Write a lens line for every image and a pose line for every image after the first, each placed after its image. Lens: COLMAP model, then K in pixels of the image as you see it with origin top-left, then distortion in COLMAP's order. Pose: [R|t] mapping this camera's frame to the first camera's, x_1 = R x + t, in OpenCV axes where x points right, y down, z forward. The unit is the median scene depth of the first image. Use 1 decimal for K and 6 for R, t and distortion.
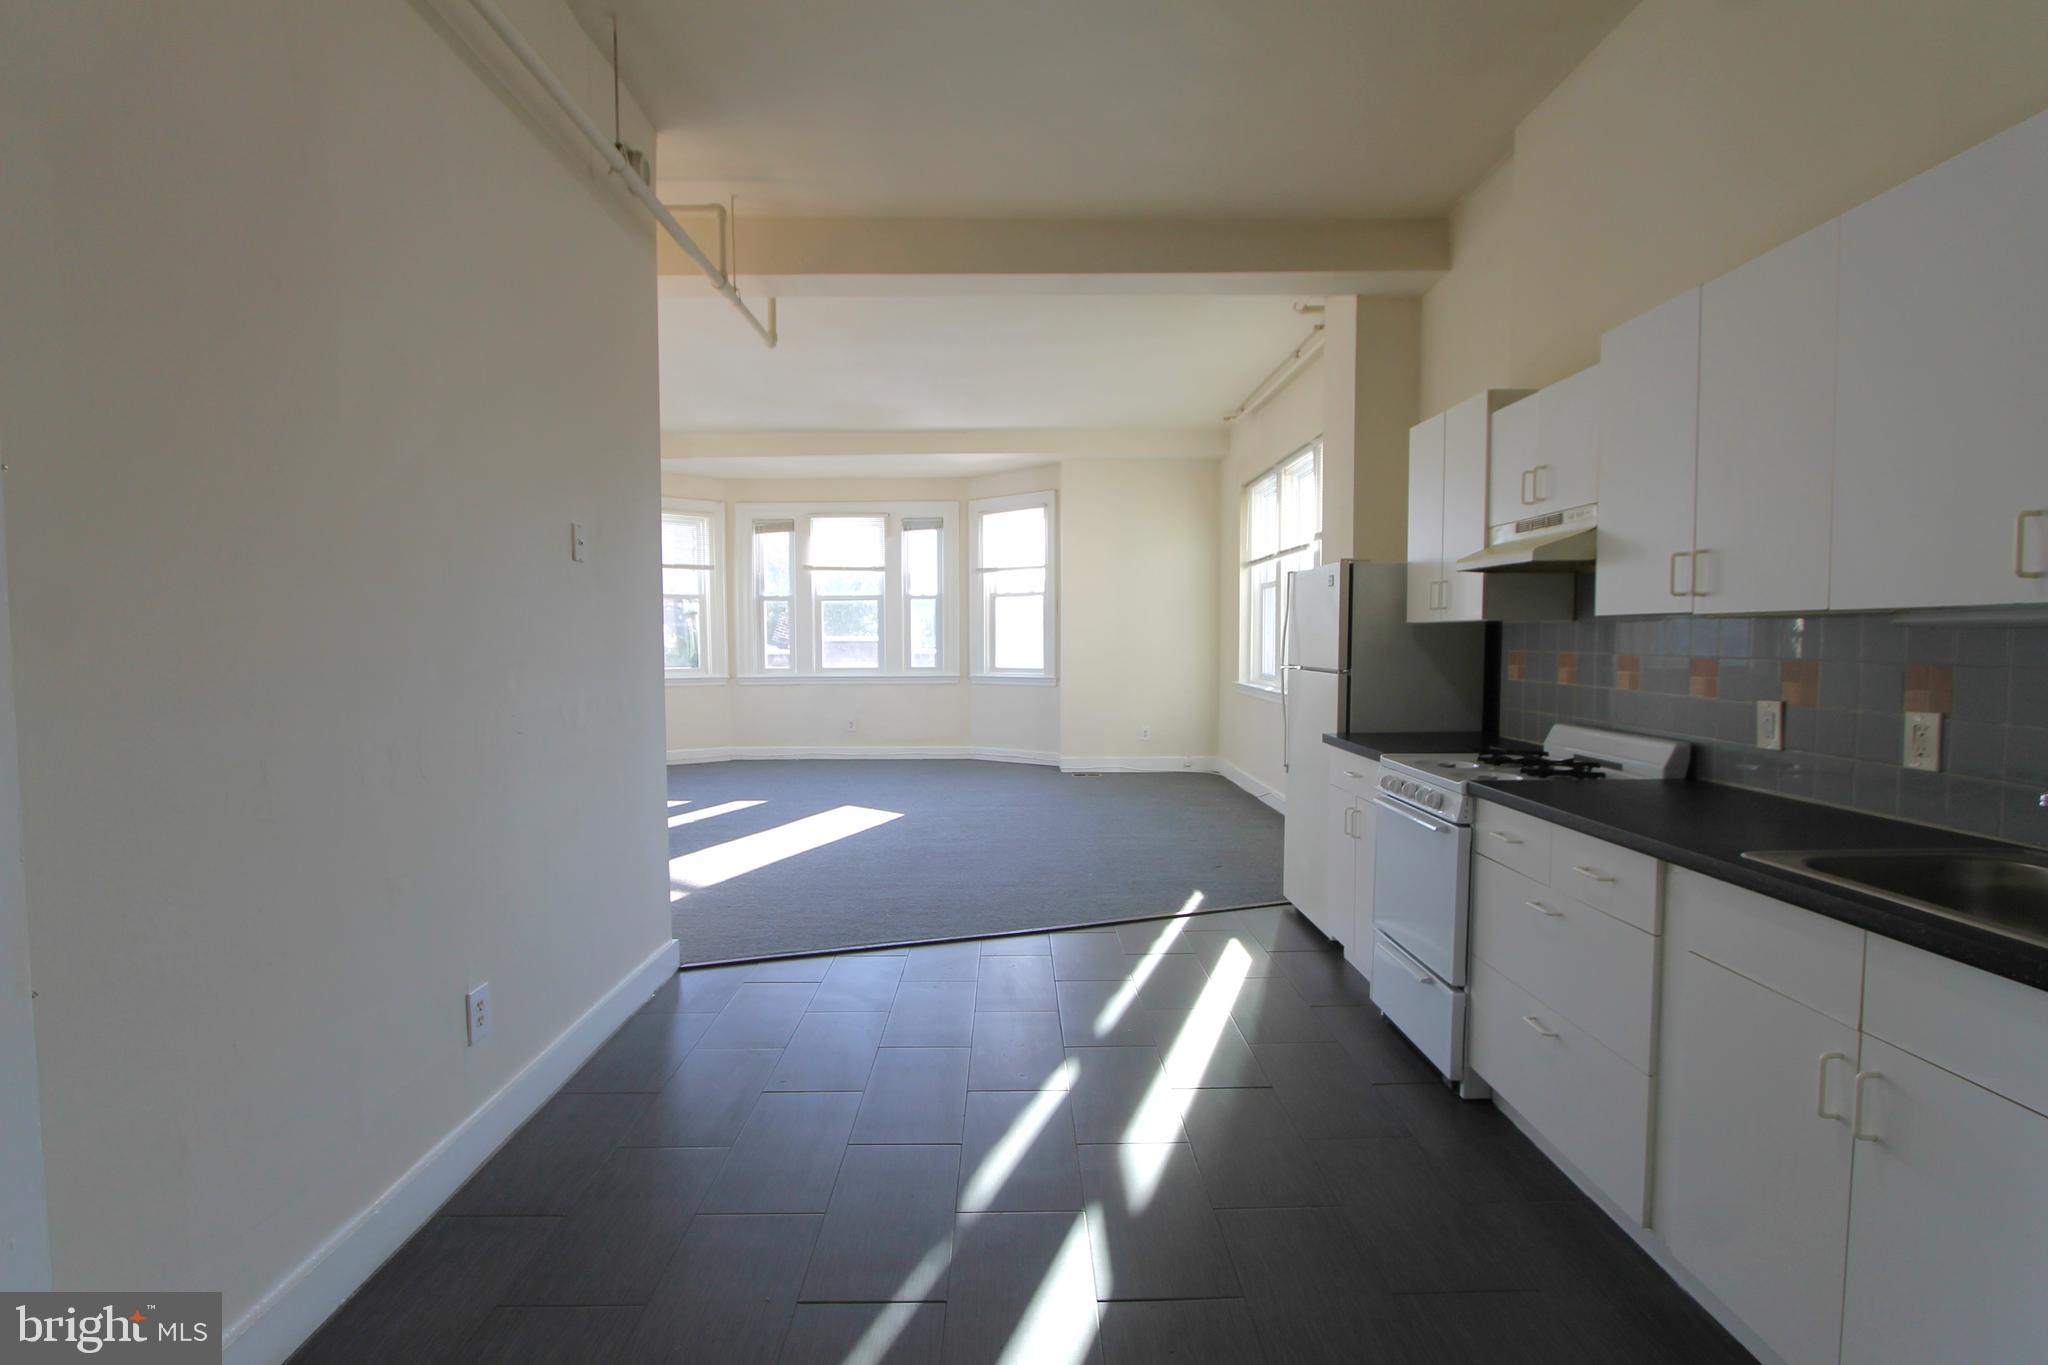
lens RADIAL K [[972.3, 0, 1016.3], [0, 972.3, 692.5], [0, 0, 1]] dist [-0.018104, 0.000254]
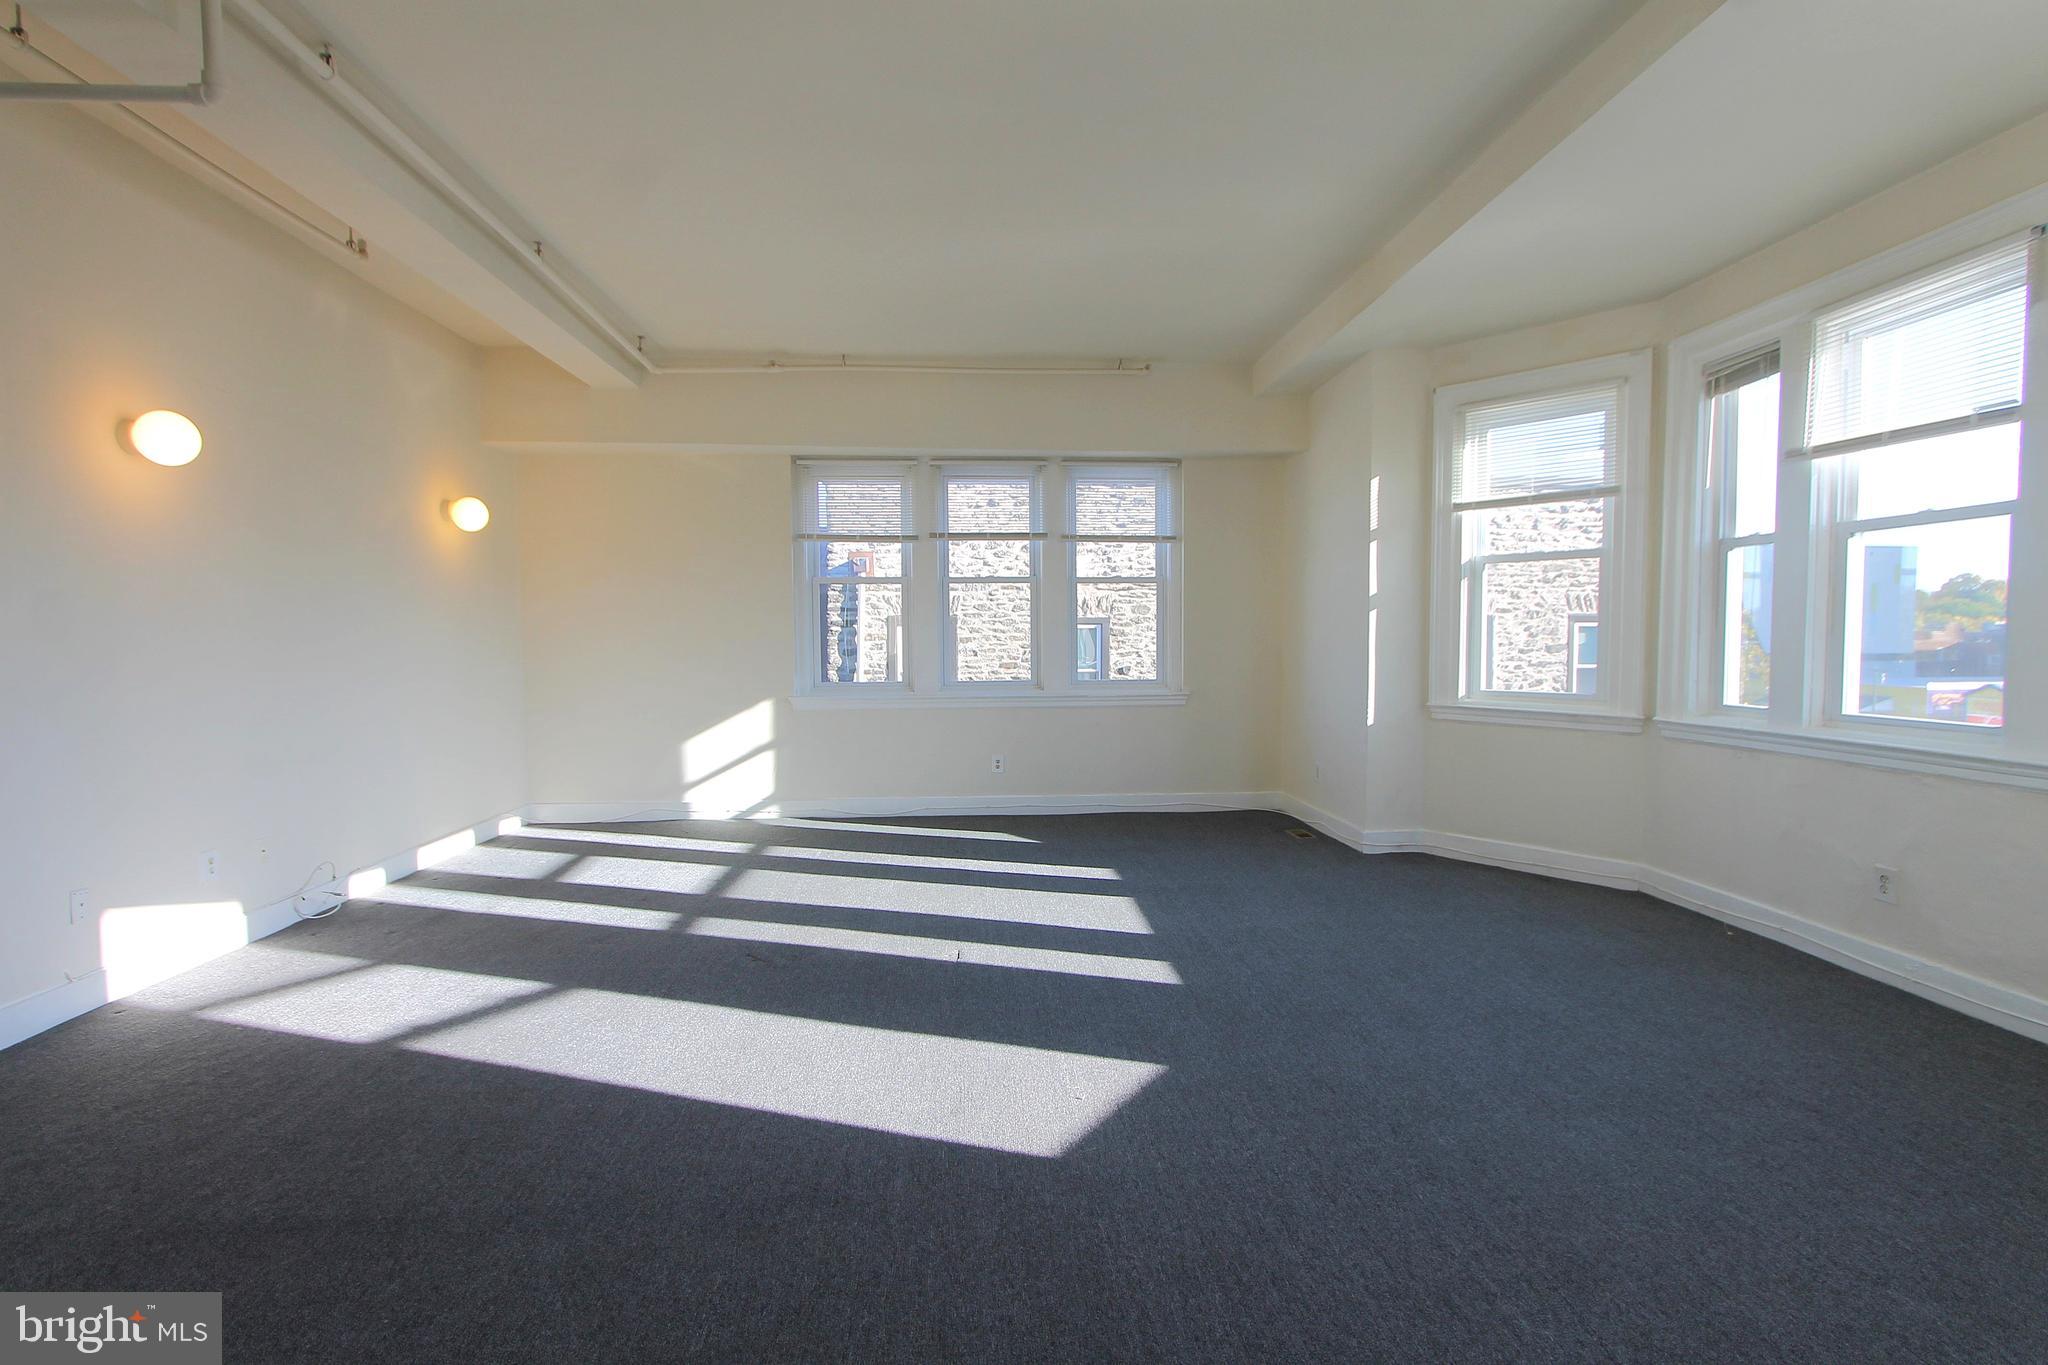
lens RADIAL K [[980.3, 0, 1030.6], [0, 980.3, 689.4], [0, 0, 1]] dist [-0.021350, 0.000572]
pose [[0.060417, 0.052635, -0.996784, 0.159399], [-0.053140, 0.997362, 0.049445, -0.037970], [0.996758, 0.049982, 0.063055, 0.680012]]
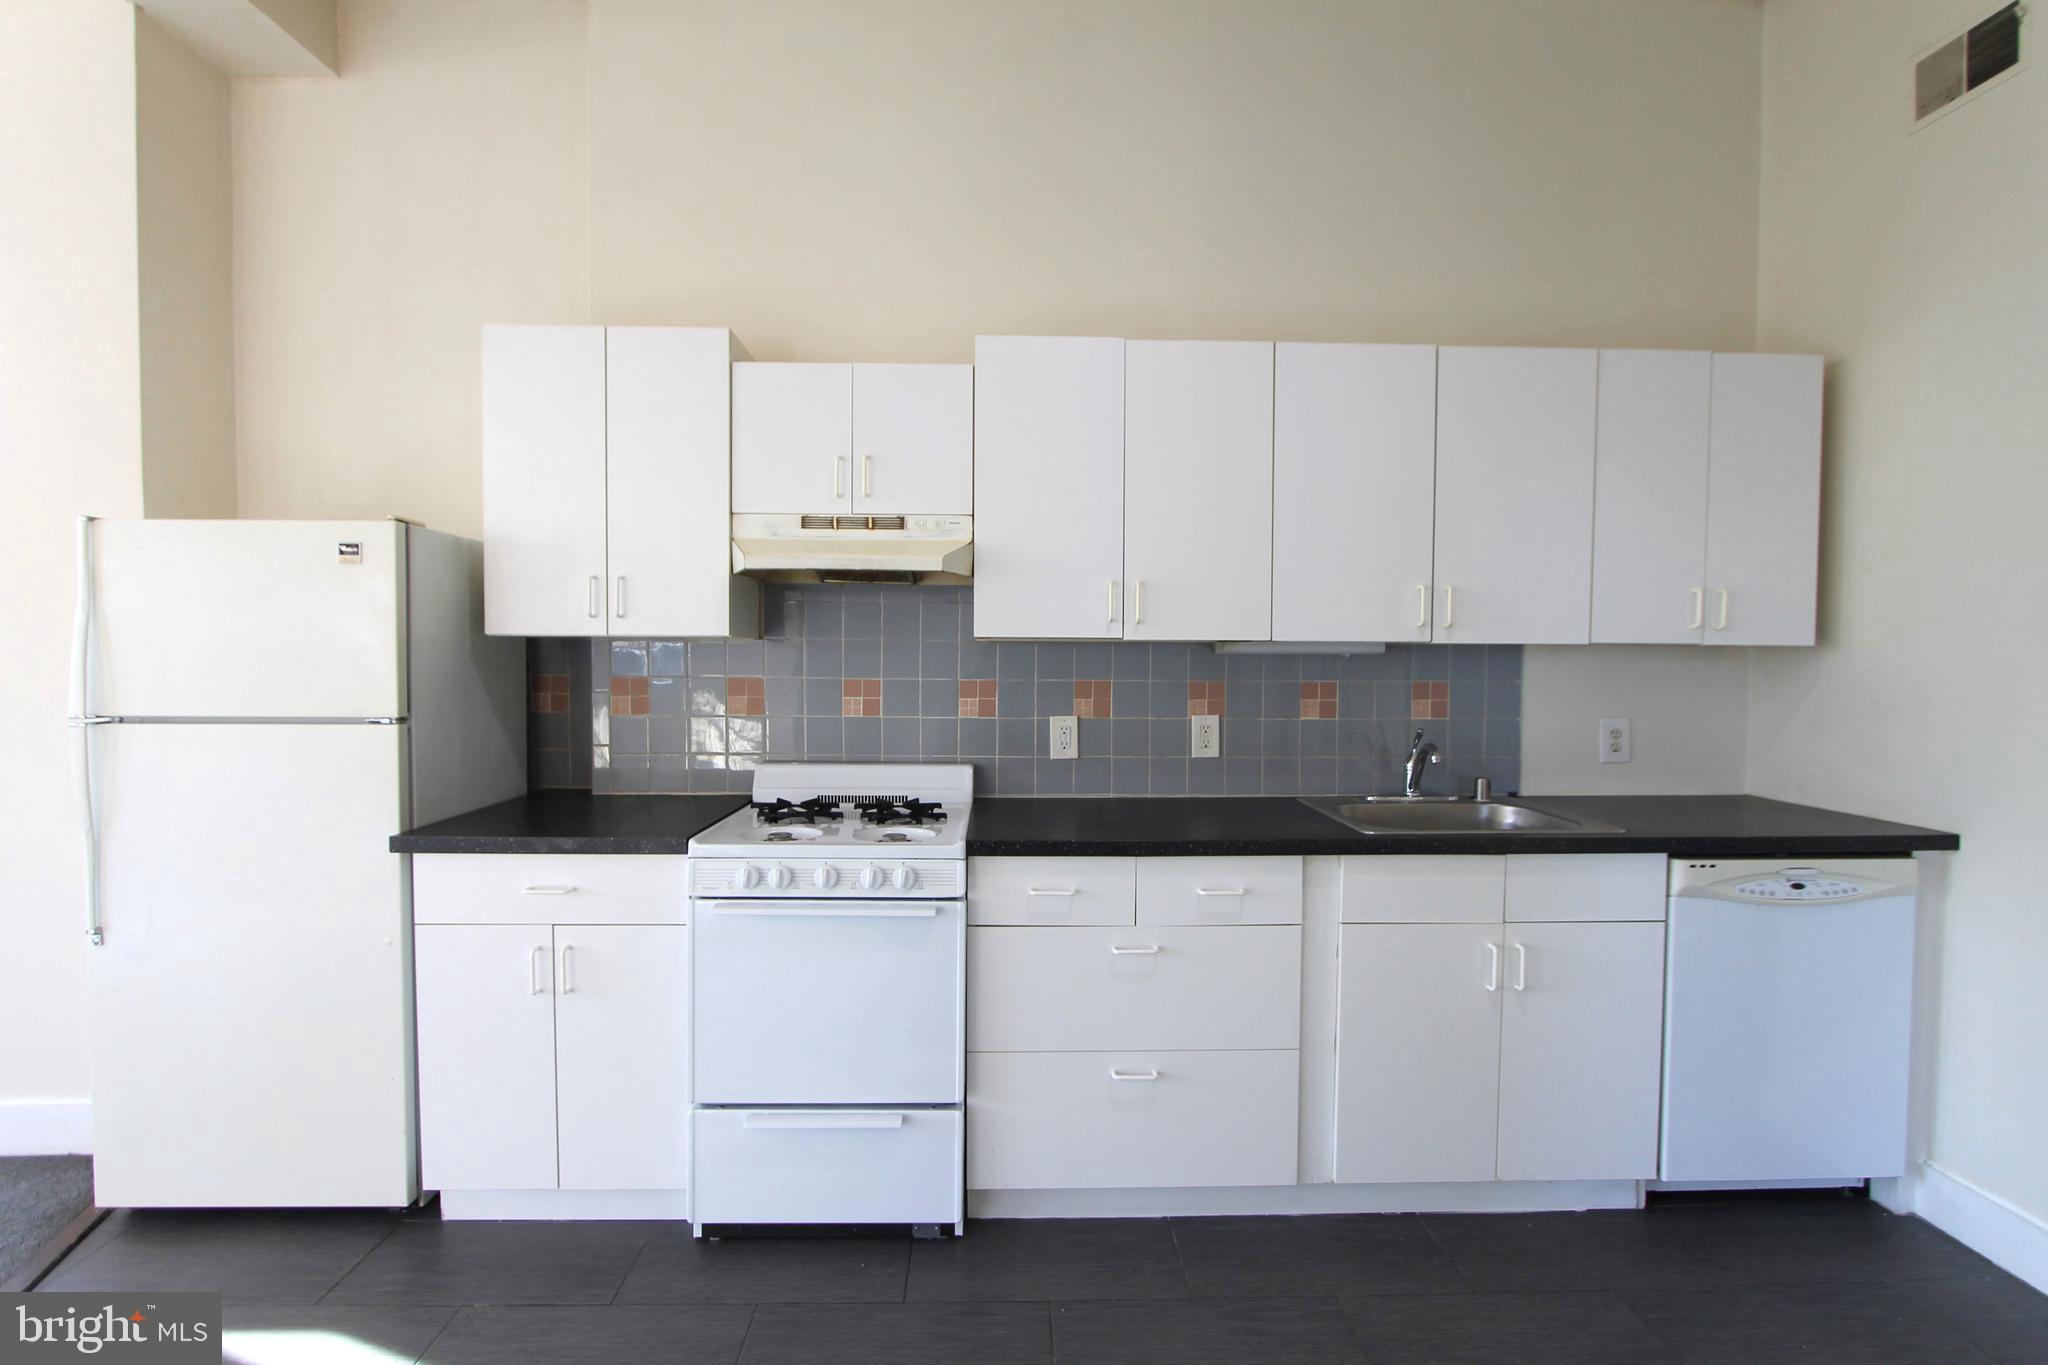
lens RADIAL K [[972.3, 0, 1016.3], [0, 972.3, 692.5], [0, 0, 1]] dist [-0.018104, 0.000254]
pose [[-0.024988, -0.032585, 0.999157, -0.086126], [0.052038, 0.998071, 0.033851, -0.014426], [-0.998332, 0.052840, -0.023244, 0.254913]]
